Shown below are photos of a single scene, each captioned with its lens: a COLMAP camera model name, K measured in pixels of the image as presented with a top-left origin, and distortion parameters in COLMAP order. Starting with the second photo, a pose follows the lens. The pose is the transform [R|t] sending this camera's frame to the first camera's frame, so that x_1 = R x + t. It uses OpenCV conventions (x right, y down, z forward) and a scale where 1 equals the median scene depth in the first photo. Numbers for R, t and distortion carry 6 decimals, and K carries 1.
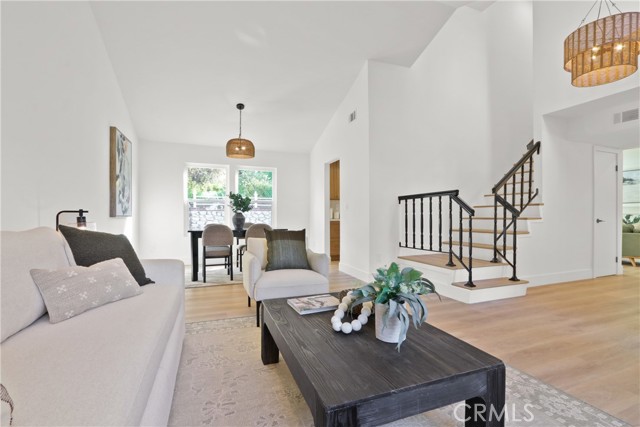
lens RADIAL K [[296.5, 0, 325.0], [0, 296.5, 217.3], [0, 0, 1]] dist [-0.018657, 0.002597]
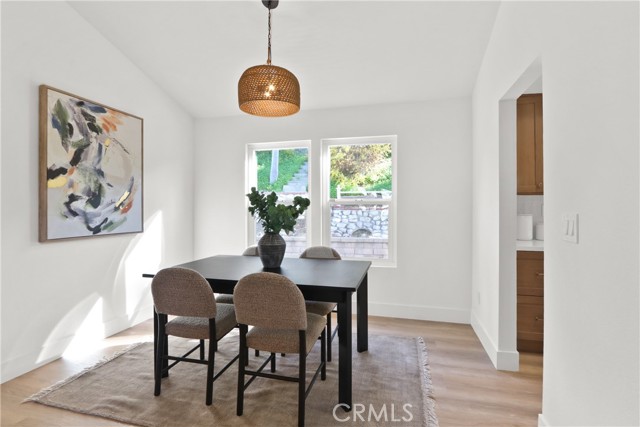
lens RADIAL K [[296.5, 0, 325.7], [0, 296.5, 208.3], [0, 0, 1]] dist [-0.018657, 0.002597]
pose [[0.814180, -0.002739, -0.580607, 0.050332], [0.000333, 0.999991, -0.004251, -0.051161], [0.580613, 0.003268, 0.814173, 0.683039]]
